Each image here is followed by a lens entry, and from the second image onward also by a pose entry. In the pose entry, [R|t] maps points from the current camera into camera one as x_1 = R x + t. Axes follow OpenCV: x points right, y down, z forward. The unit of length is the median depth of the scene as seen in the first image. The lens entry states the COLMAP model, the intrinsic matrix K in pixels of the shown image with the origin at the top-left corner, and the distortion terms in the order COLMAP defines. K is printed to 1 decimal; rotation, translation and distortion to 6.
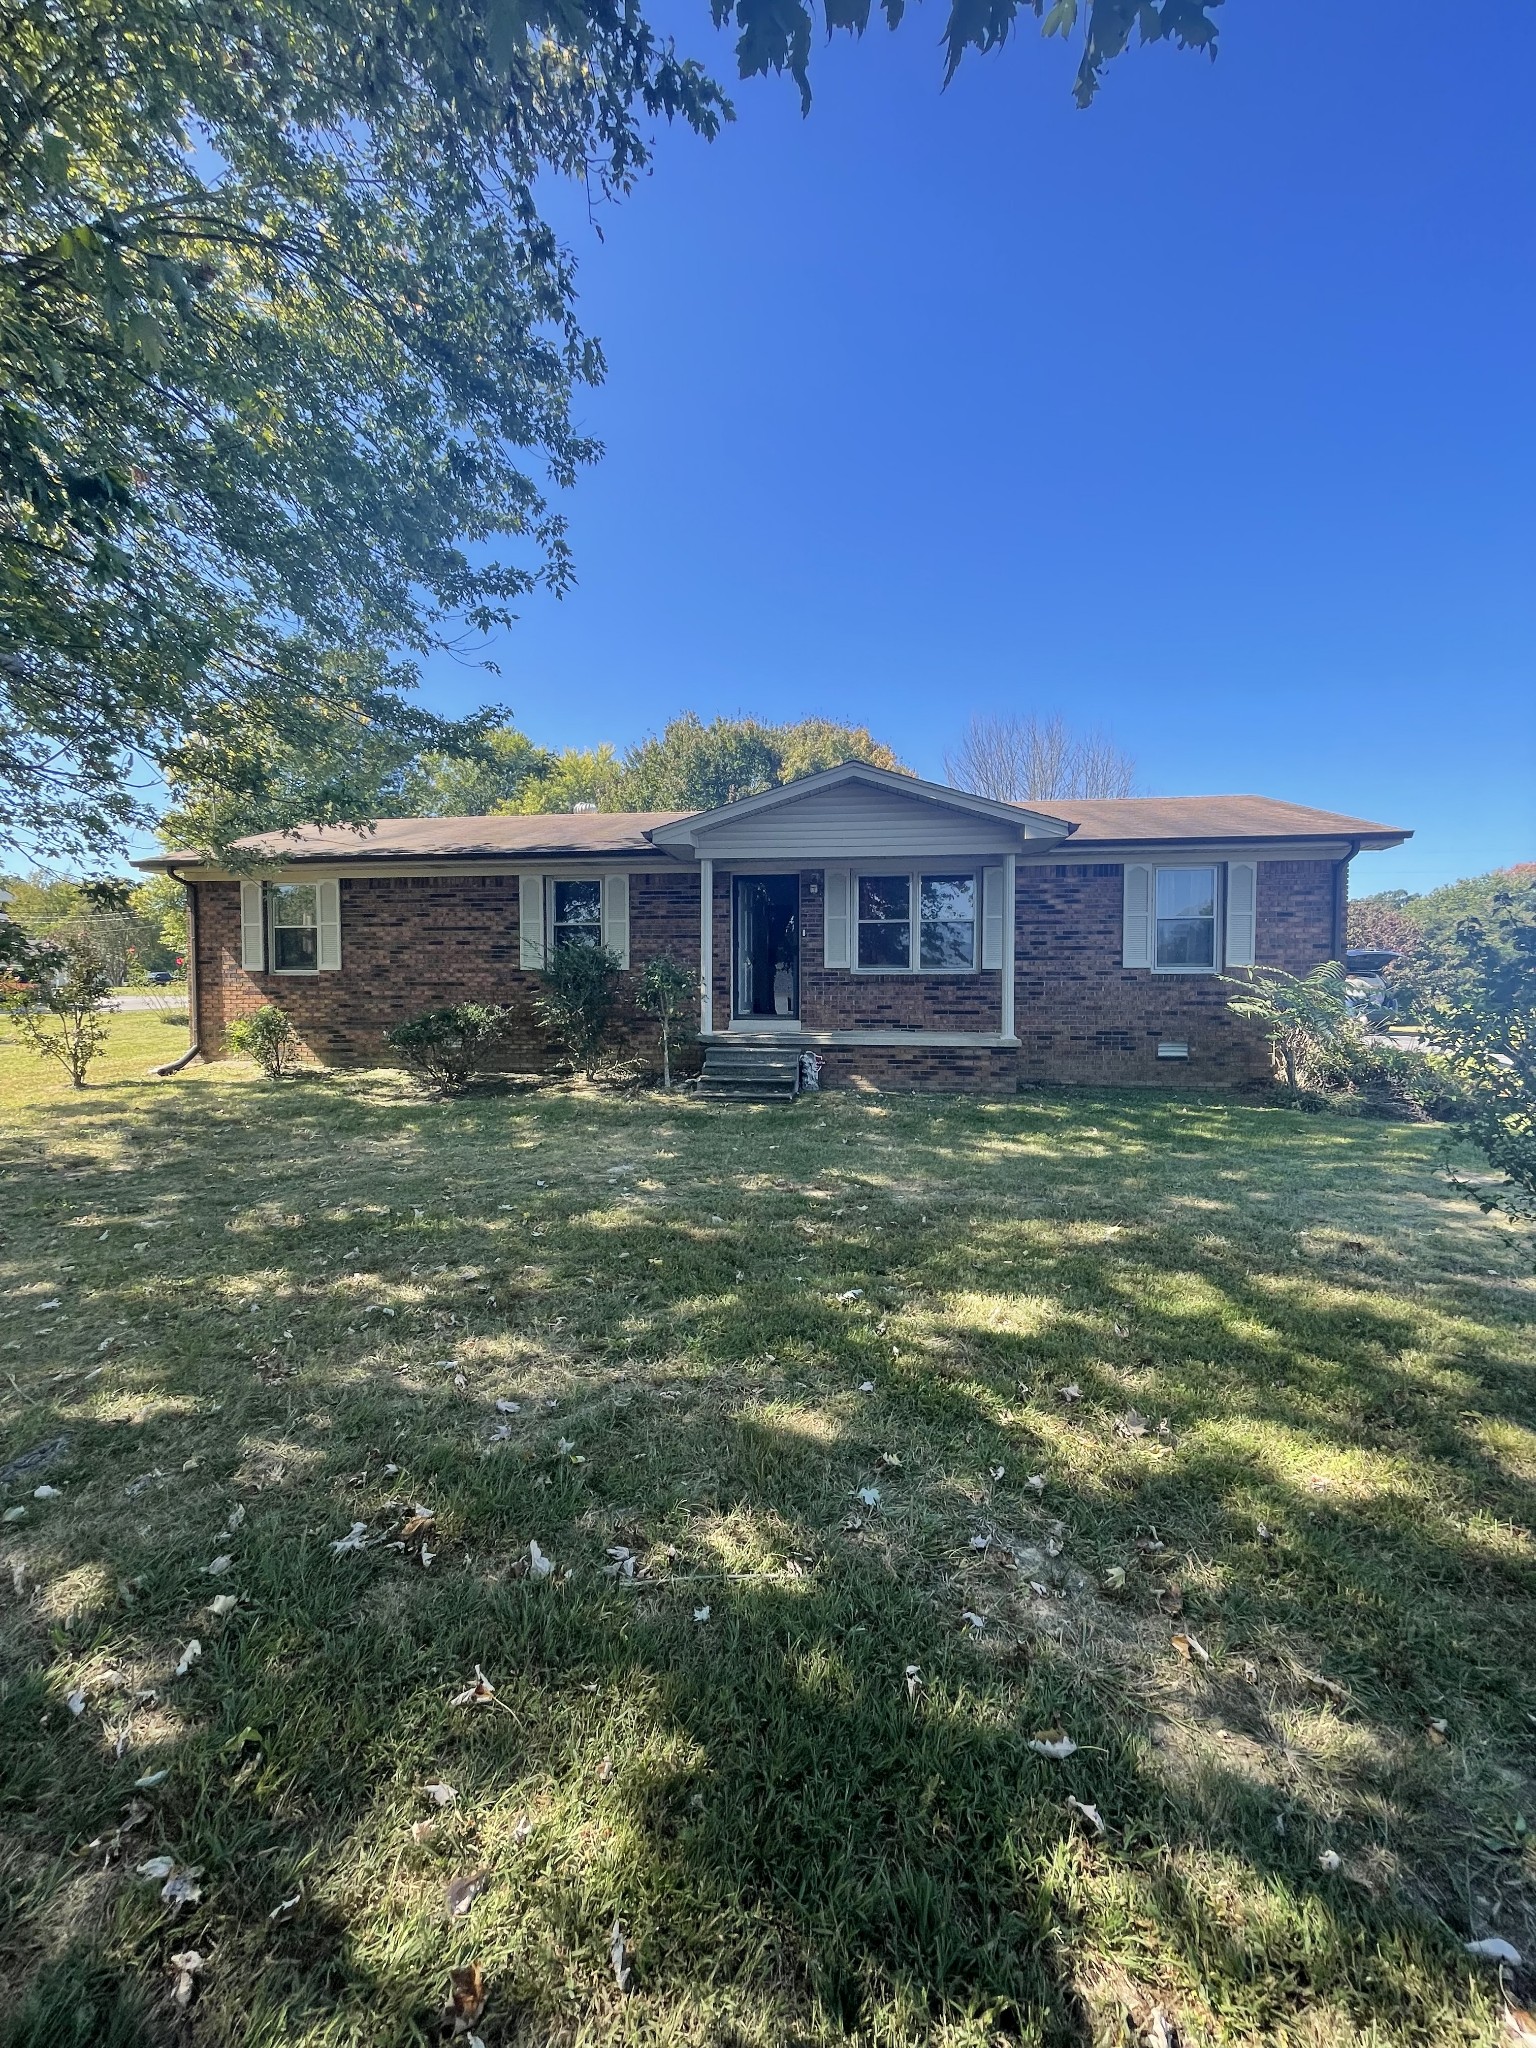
lens RADIAL K [[826.0, 0, 768.0], [0, 826.0, 1024.0], [0, 0, 1]] dist [0.006665, -0.004635]
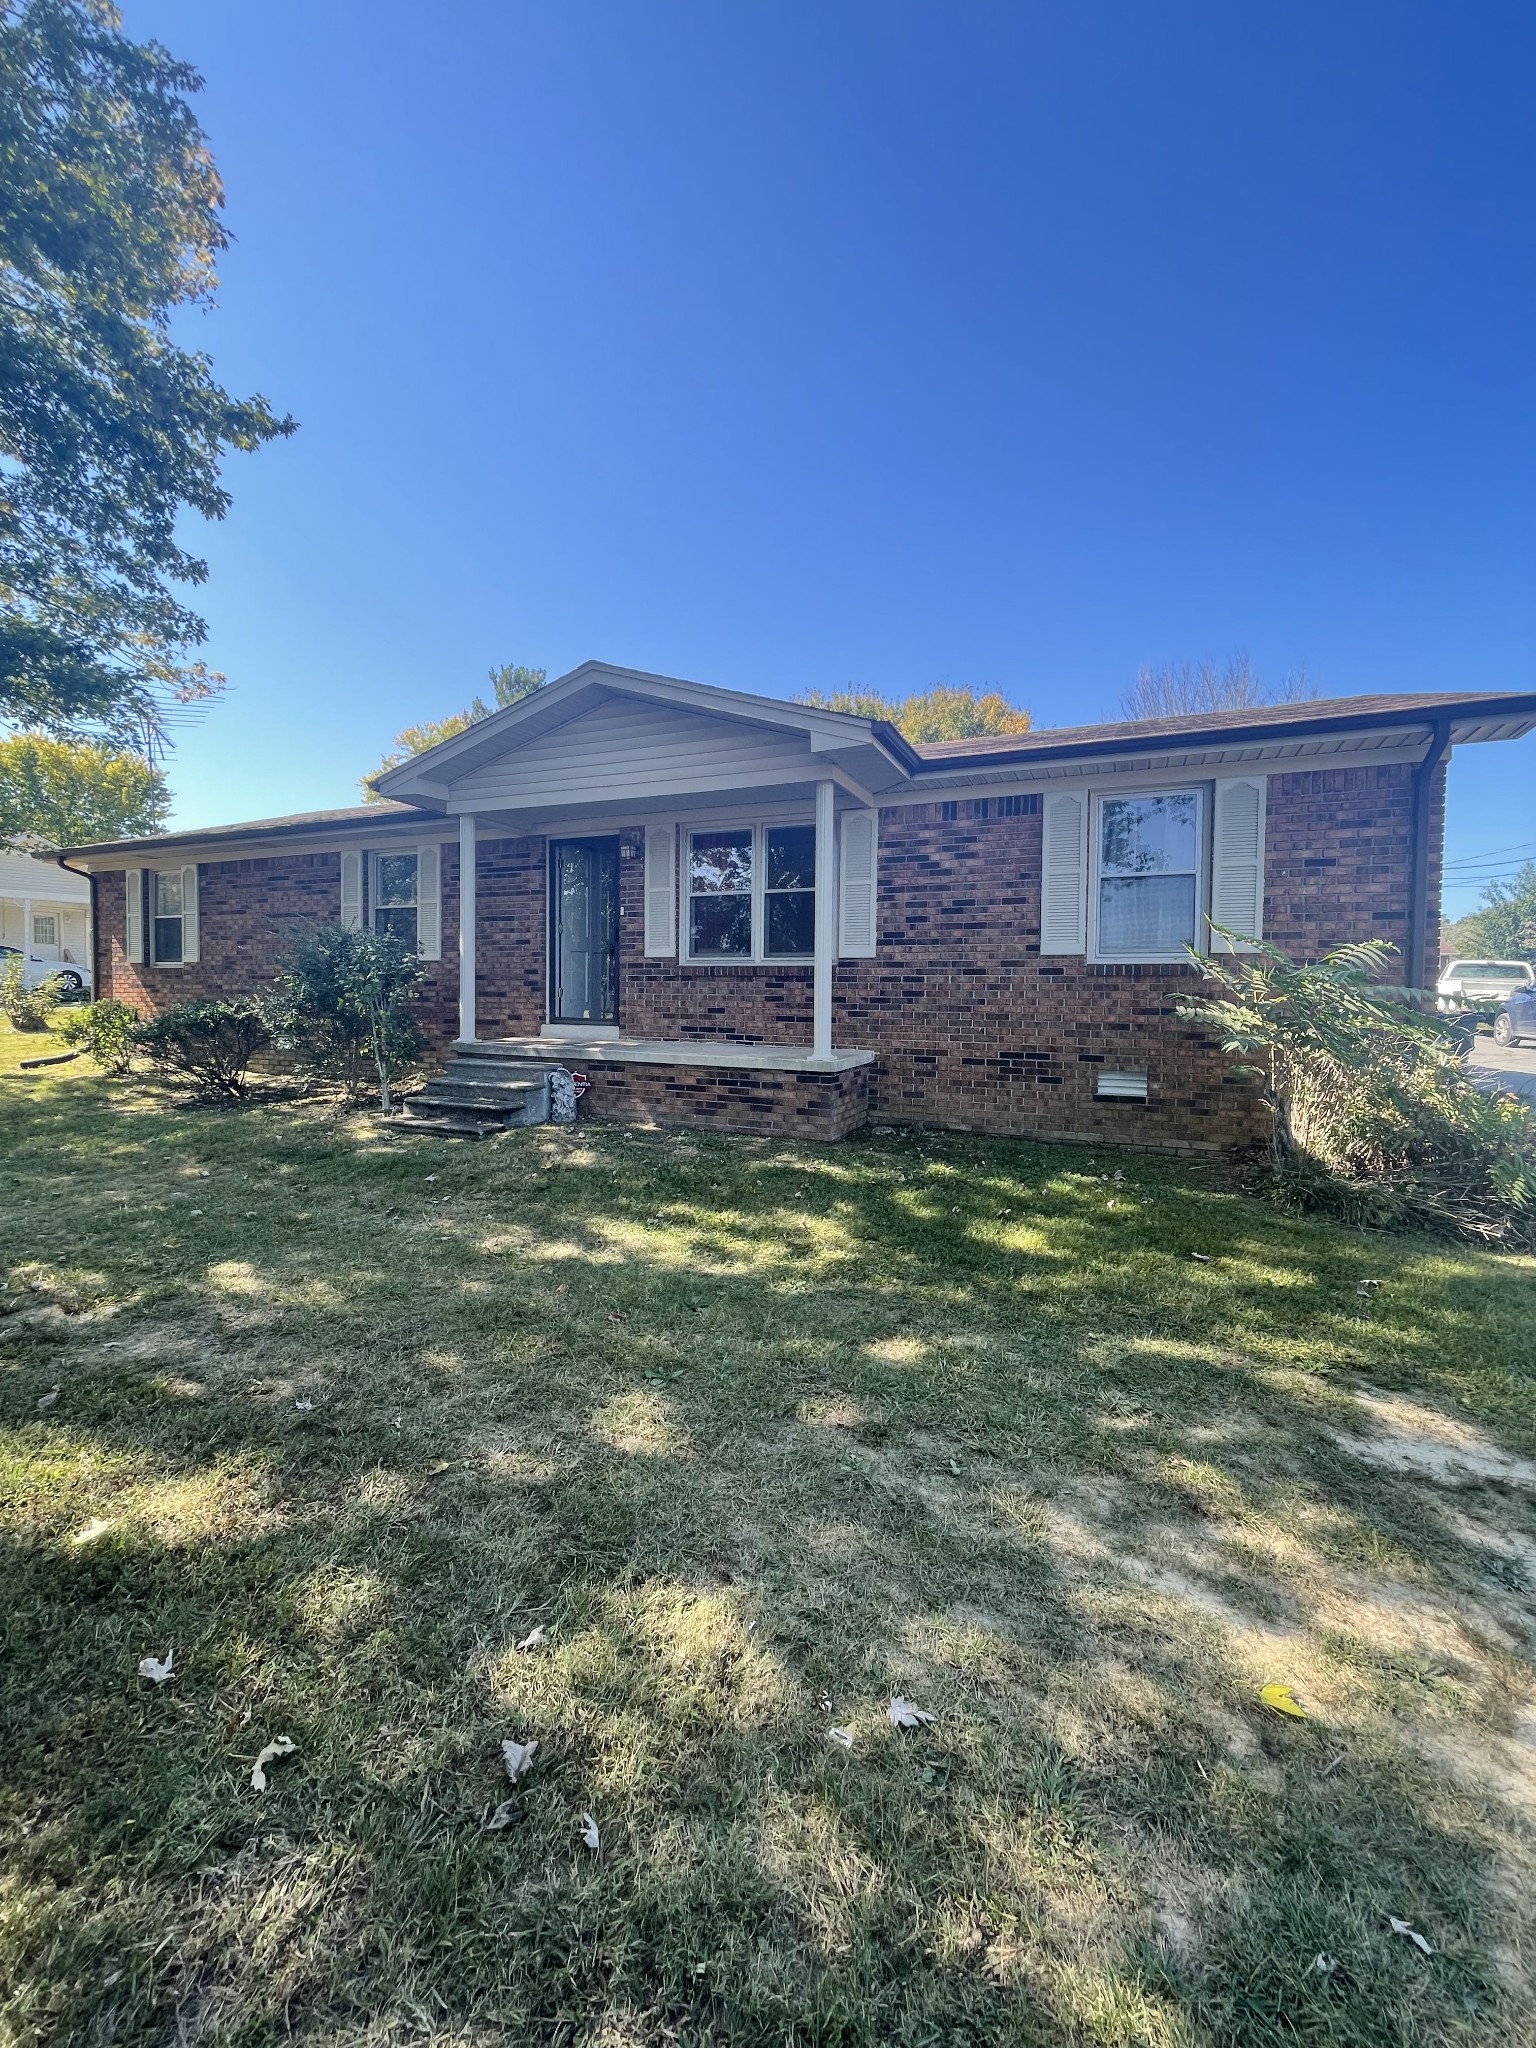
lens RADIAL K [[826.0, 0, 768.0], [0, 826.0, 1024.0], [0, 0, 1]] dist [0.006665, -0.004635]
pose [[0.960087, 0.020353, -0.278960, 0.402107], [-0.022387, 0.999741, -0.004106, -0.006686], [0.278804, 0.010187, 0.960294, 0.319626]]
